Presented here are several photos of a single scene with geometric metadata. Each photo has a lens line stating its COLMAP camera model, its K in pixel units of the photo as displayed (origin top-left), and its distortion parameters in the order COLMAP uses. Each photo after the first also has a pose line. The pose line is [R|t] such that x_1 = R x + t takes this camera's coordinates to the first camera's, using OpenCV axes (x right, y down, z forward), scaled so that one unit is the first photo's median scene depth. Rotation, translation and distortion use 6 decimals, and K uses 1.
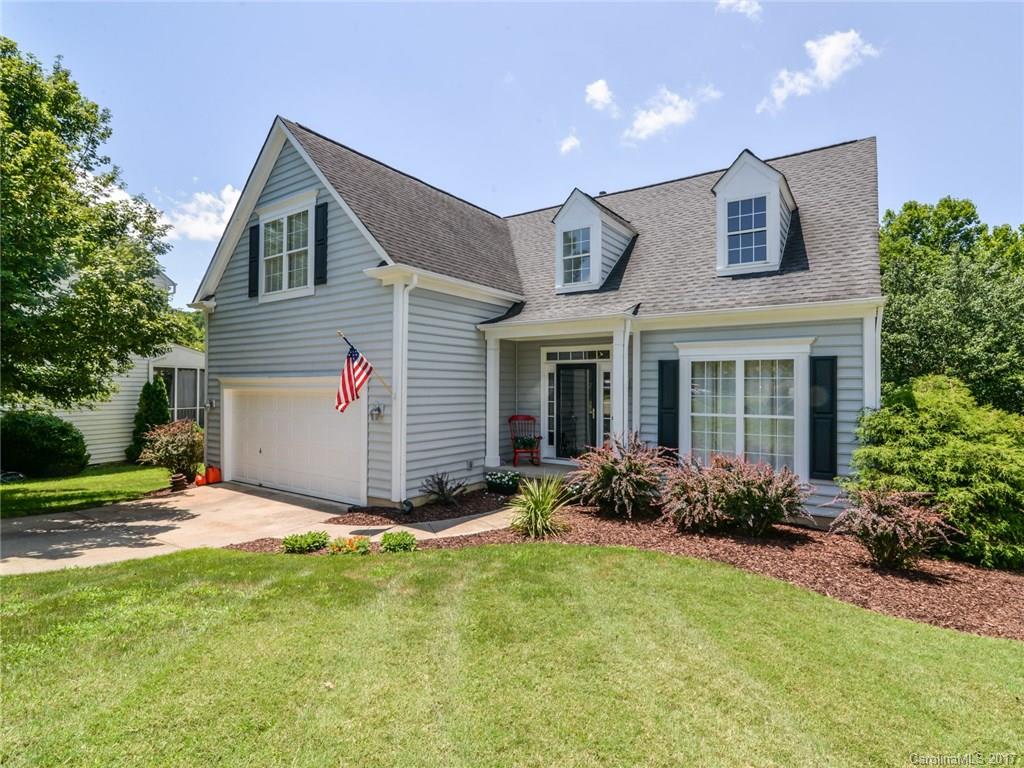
lens RADIAL K [[519.9, 0, 512.0], [0, 519.9, 384.0], [0, 0, 1]] dist [-0.046200, 0.000662]
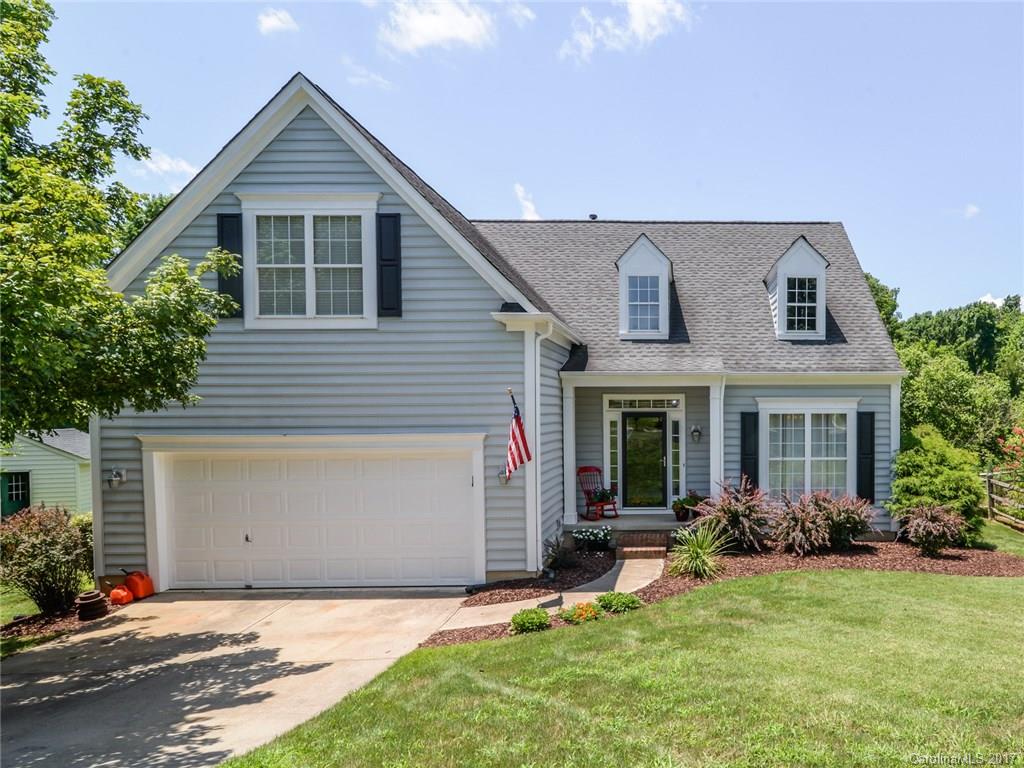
lens RADIAL K [[930.6, 0, 512.0], [0, 930.6, 384.0], [0, 0, 1]] dist [-0.055244, -0.010274]
pose [[0.796384, -0.007216, 0.604748, -1.232853], [0.001266, 0.999947, 0.010266, -0.119109], [-0.604790, -0.007410, 0.796351, -0.279251]]
